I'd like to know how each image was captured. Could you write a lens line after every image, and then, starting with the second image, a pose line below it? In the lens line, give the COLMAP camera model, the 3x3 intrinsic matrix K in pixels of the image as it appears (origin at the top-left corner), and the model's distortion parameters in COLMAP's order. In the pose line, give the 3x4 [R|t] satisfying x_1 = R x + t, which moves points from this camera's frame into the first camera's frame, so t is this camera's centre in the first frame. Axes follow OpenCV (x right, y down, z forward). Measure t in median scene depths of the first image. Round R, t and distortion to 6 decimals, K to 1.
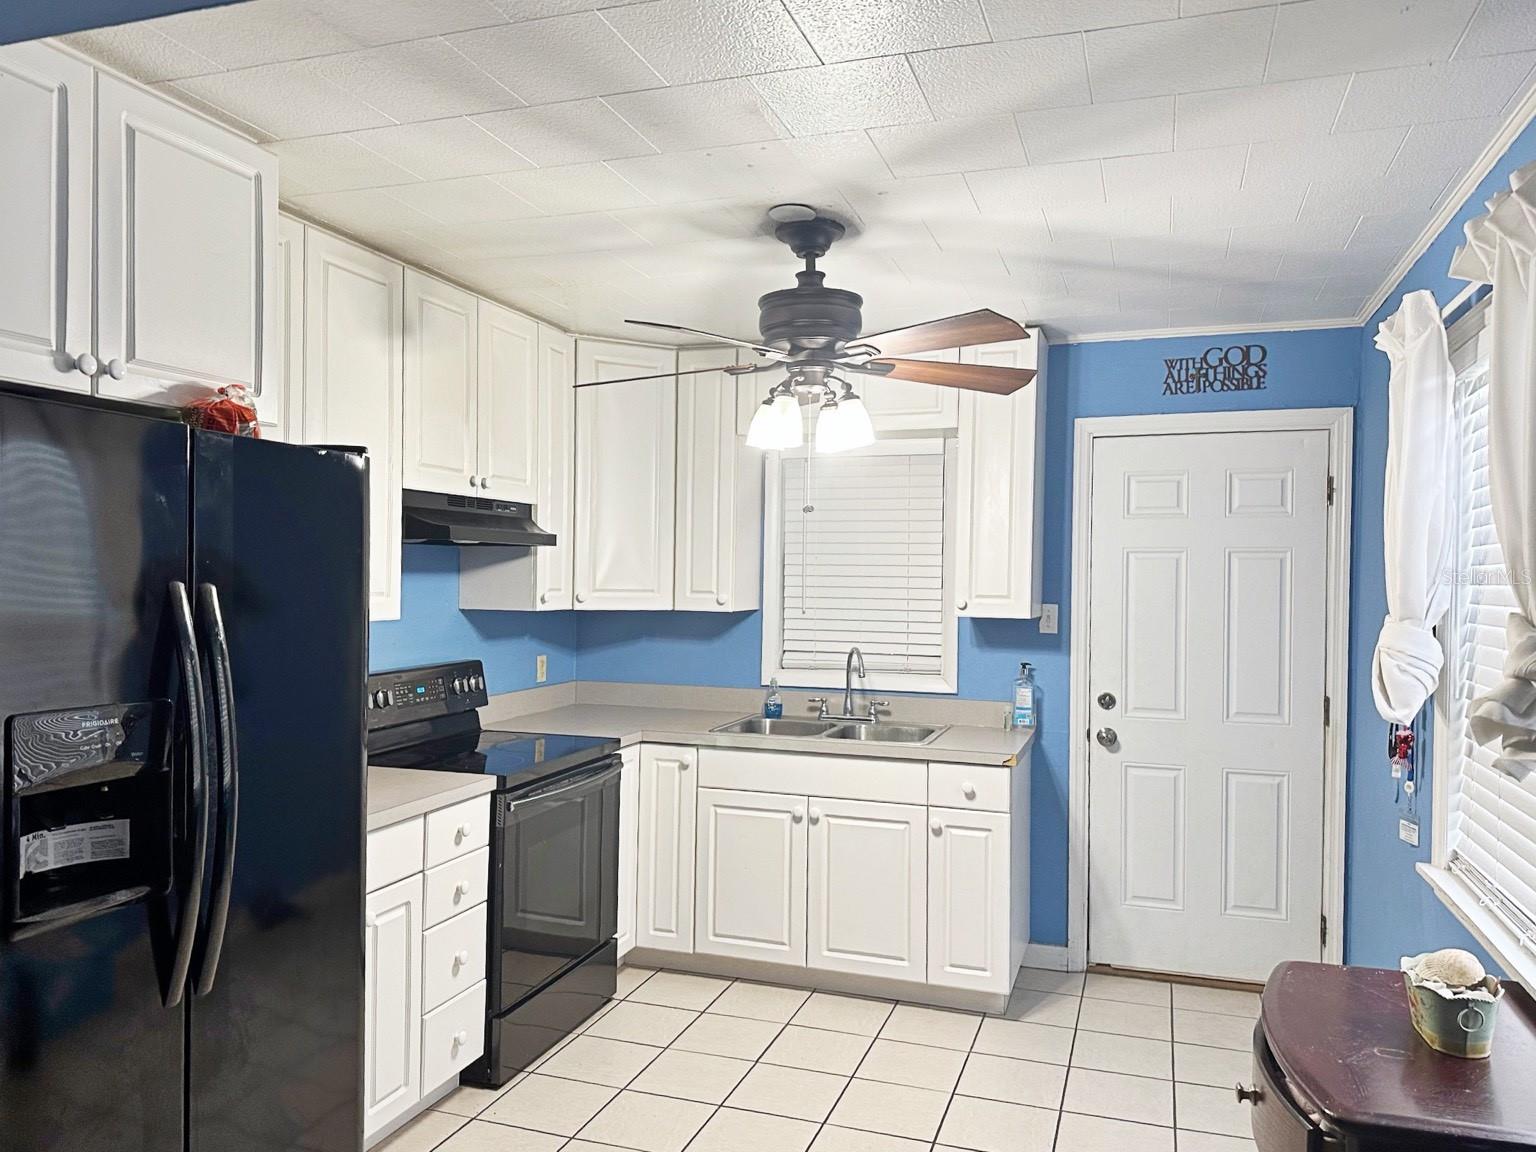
lens RADIAL K [[1060.5, 0, 768.0], [0, 1060.5, 576.0], [0, 0, 1]] dist [0.096960, -0.115372]
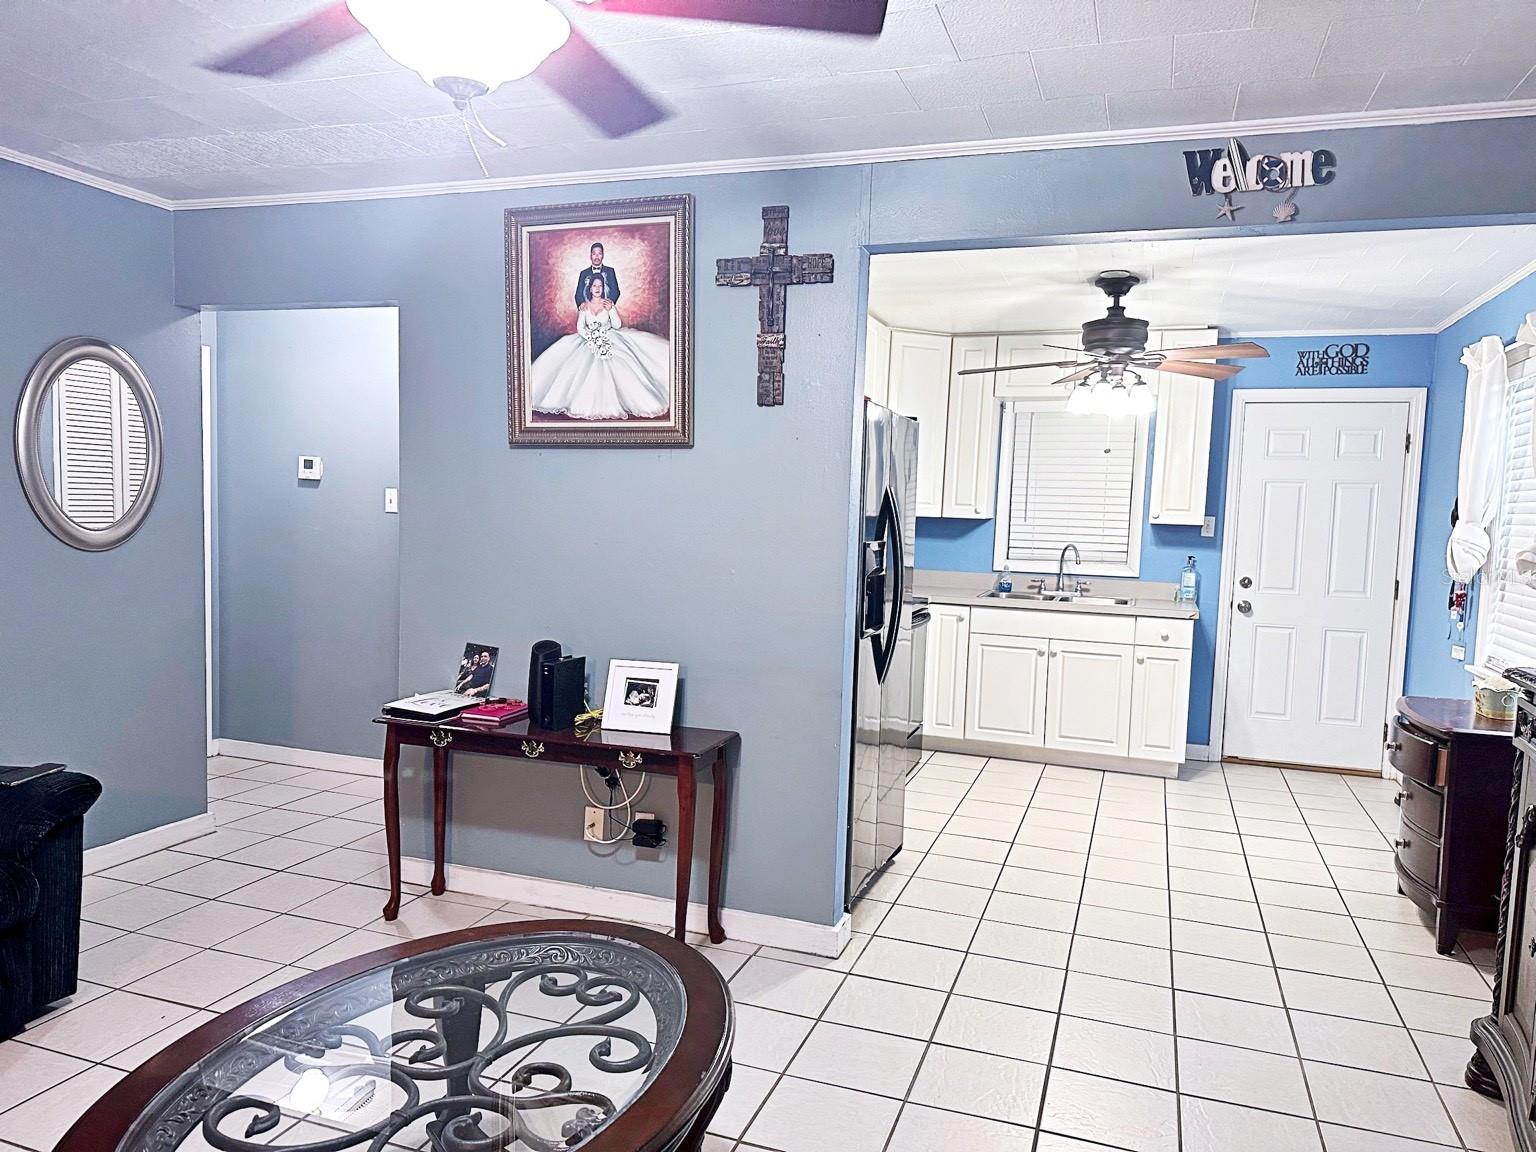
lens RADIAL K [[1018.8, 0, 766.6], [0, 1018.8, 565.4], [0, 0, 1]] dist [0.076276, -0.081780]
pose [[0.999696, 0.022271, -0.010576, -0.345265], [-0.021613, 0.998041, 0.058707, 0.024132], [0.011862, -0.058461, 0.998219, -0.450734]]
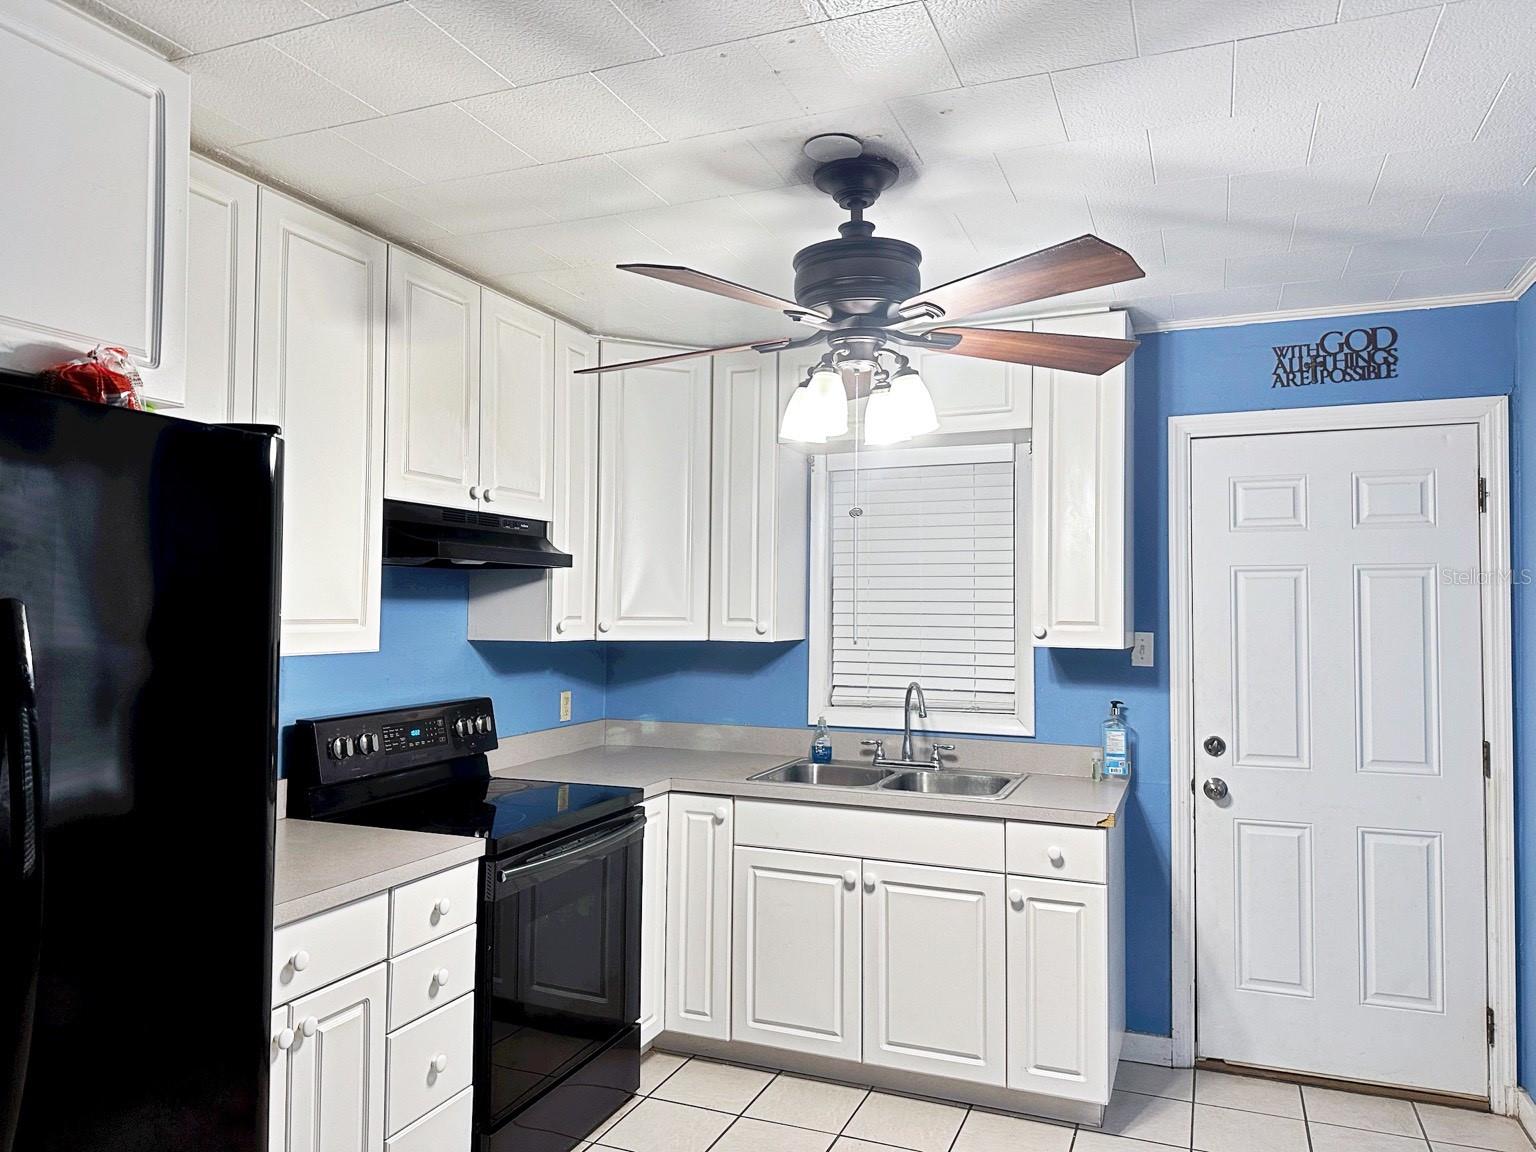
lens RADIAL K [[1018.8, 0, 766.6], [0, 1018.8, 565.4], [0, 0, 1]] dist [0.076276, -0.081780]
pose [[0.998305, -0.007948, -0.057661, 0.010523], [0.005347, 0.998967, -0.045118, 0.008858], [0.057960, 0.044733, 0.997316, 0.162089]]
